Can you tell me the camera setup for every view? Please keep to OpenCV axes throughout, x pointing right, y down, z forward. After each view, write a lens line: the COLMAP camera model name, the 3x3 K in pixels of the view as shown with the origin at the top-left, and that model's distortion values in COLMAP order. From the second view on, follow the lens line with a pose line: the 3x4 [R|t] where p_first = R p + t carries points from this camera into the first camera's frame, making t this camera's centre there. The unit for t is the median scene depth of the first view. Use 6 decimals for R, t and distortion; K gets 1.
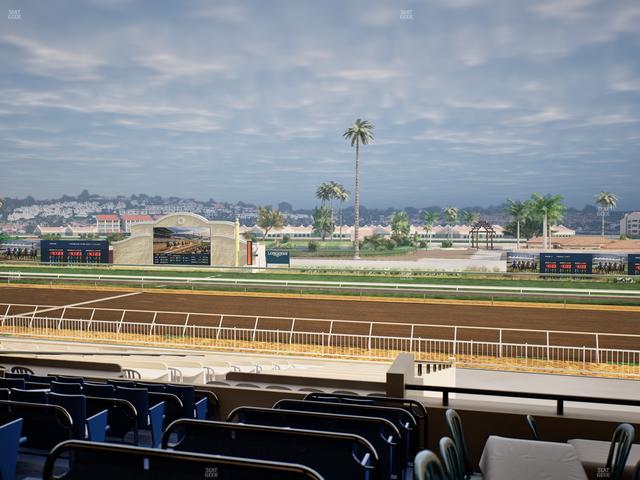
lens RADIAL K [[600.1, 0, 321.3], [0, 600.1, 239.0], [0, 0, 1]] dist [-0.001887, 0.000000]
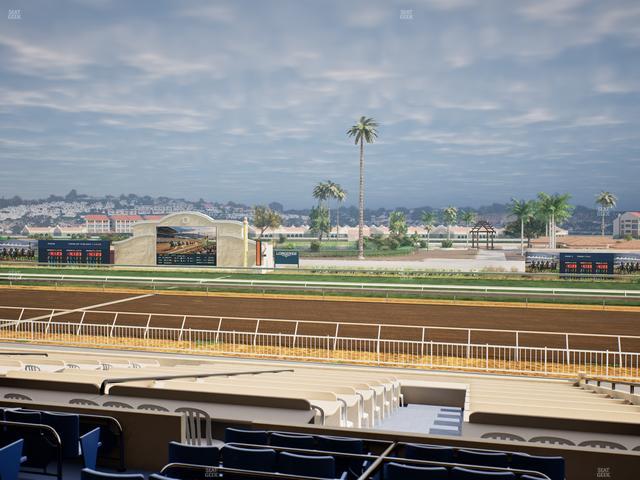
lens RADIAL K [[600.1, 0, 321.2], [0, 600.1, 238.9], [0, 0, 1]] dist [-0.001887, 0.000000]
pose [[0.999787, -0.000410, 0.020616, -0.015235], [0.000426, 1.000000, -0.000784, 0.000535], [-0.020615, 0.000792, 0.999787, 0.011902]]
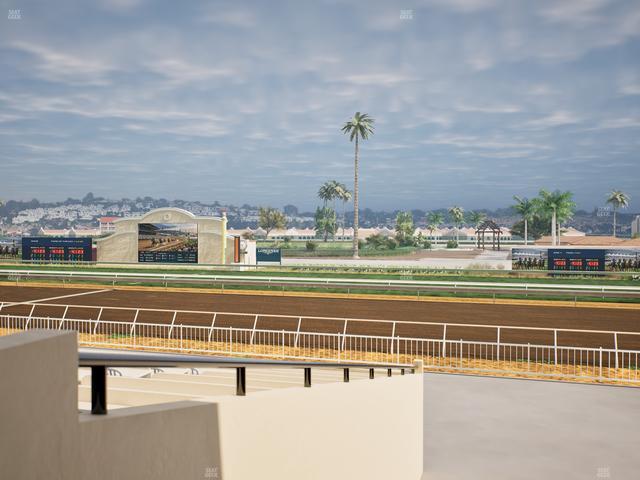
lens RADIAL K [[600.1, 0, 321.1], [0, 600.1, 239.0], [0, 0, 1]] dist [-0.001887, 0.000000]
pose [[0.999903, 0.000250, -0.013952, 0.009715], [-0.000350, 0.999974, -0.007198, 0.005194], [0.013950, 0.007202, 0.999877, 0.024726]]
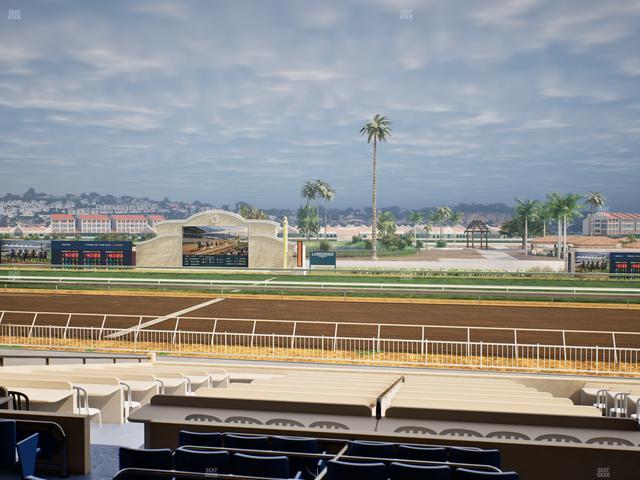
lens RADIAL K [[600.1, 0, 321.2], [0, 600.1, 237.8], [0, 0, 1]] dist [-0.001887, 0.000000]
pose [[0.995405, -0.001942, 0.095738, -0.068969], [0.002152, 0.999995, -0.002093, 0.000167], [-0.095733, 0.002289, 0.995404, 0.026558]]
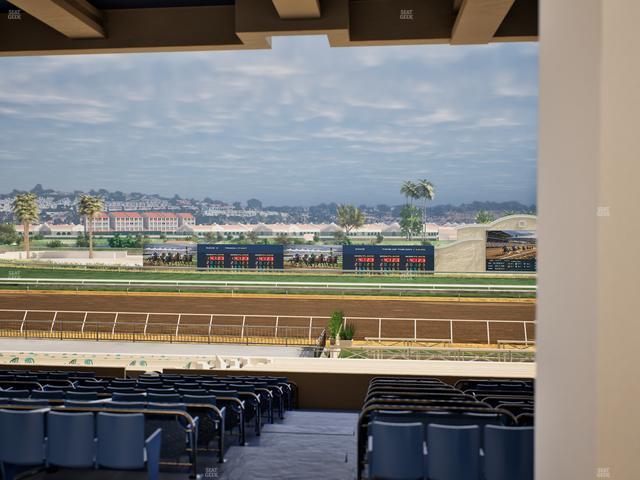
lens RADIAL K [[600.1, 0, 321.1], [0, 600.1, 237.9], [0, 0, 1]] dist [-0.001887, 0.000000]
pose [[0.985936, -0.004512, 0.167060, -0.301488], [0.003765, 0.999981, 0.004787, -0.006124], [-0.167079, -0.004090, 0.985935, 0.060096]]
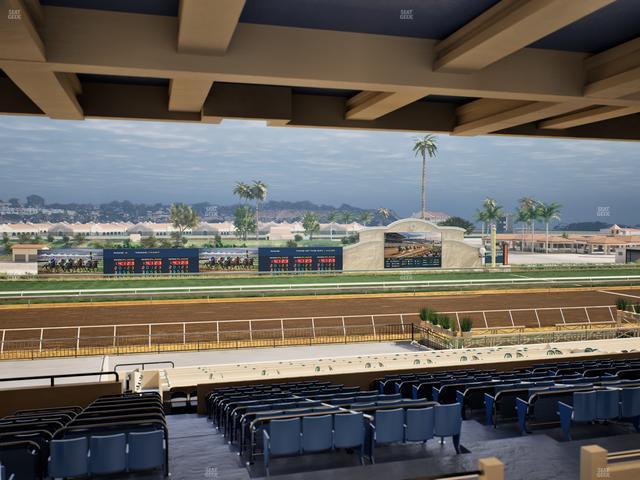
lens RADIAL K [[600.1, 0, 321.3], [0, 600.1, 236.3], [0, 0, 1]] dist [-0.001887, 0.000000]
pose [[0.857212, -0.014664, 0.514755, -0.399841], [0.011675, 0.999891, 0.009042, -0.010503], [-0.514831, -0.001741, 0.857290, 0.074710]]
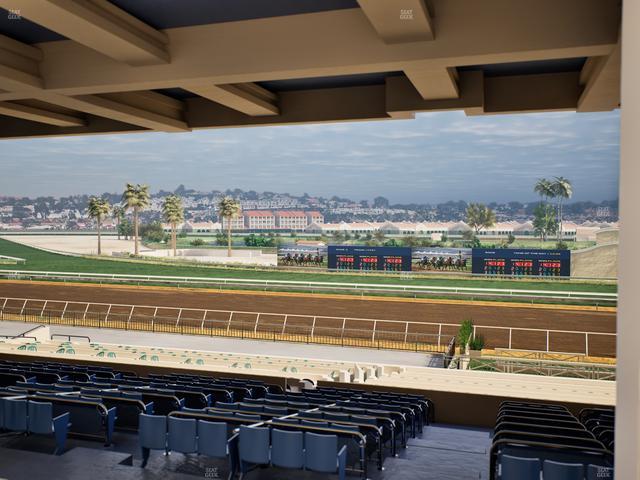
lens RADIAL K [[600.1, 0, 320.2], [0, 600.1, 239.4], [0, 0, 1]] dist [-0.001887, 0.000000]
pose [[0.999075, 0.001435, -0.042985, -0.303587], [-0.000919, 0.999927, 0.012027, -0.010020], [0.042999, -0.011976, 0.999003, 0.052003]]
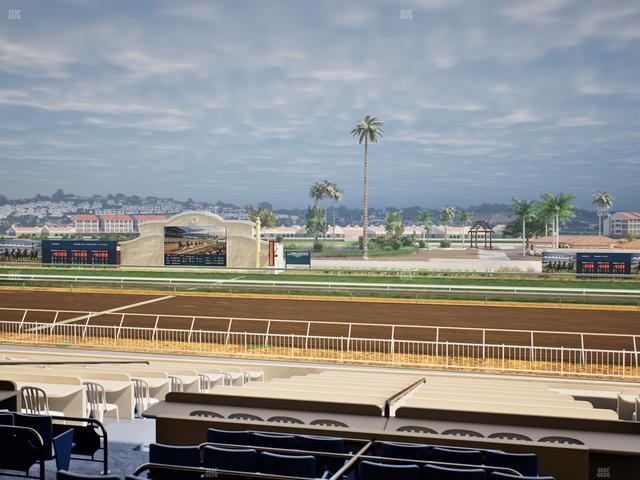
lens RADIAL K [[600.1, 0, 321.2], [0, 600.1, 238.6], [0, 0, 1]] dist [-0.001887, 0.000000]
pose [[0.998987, -0.000965, 0.044989, -0.032822], [0.001018, 0.999999, -0.001158, 0.000421], [-0.044988, 0.001203, 0.998987, 0.016678]]
